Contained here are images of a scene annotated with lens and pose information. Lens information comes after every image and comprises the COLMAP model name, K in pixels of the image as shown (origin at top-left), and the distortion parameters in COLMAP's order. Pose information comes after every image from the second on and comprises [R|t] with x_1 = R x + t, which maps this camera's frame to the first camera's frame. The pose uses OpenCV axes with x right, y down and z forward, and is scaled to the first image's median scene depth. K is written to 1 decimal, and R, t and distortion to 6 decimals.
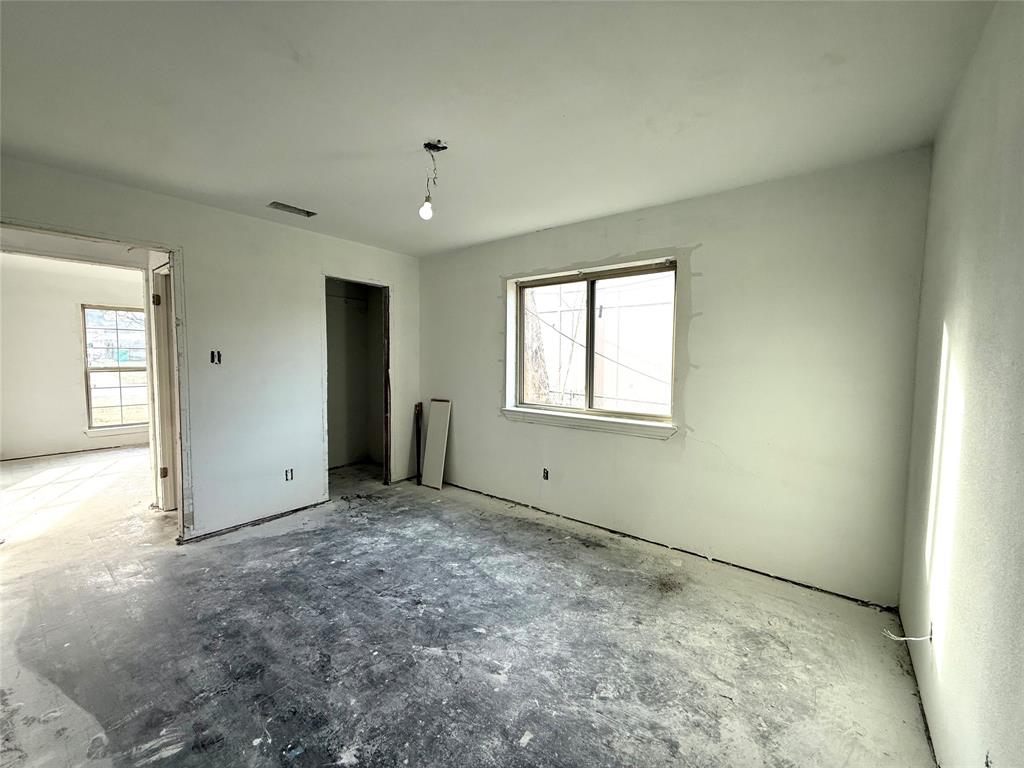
lens RADIAL K [[414.1, 0, 511.5], [0, 414.1, 381.9], [0, 0, 1]] dist [0.000507, -0.000227]
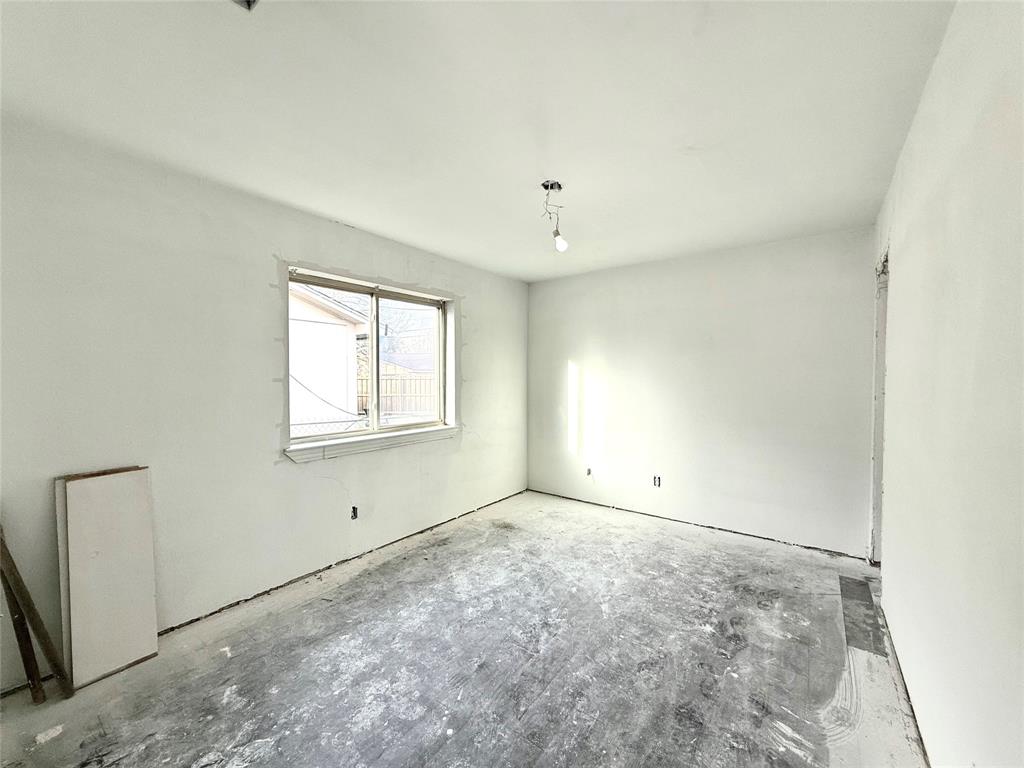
lens RADIAL K [[414.1, 0, 507.6], [0, 414.1, 381.3], [0, 0, 1]] dist [0.000507, -0.000227]
pose [[-0.028801, -0.021506, 0.999354, -1.117653], [0.061262, 0.997851, 0.023240, -0.066694], [-0.997706, 0.061892, -0.027422, 1.012376]]
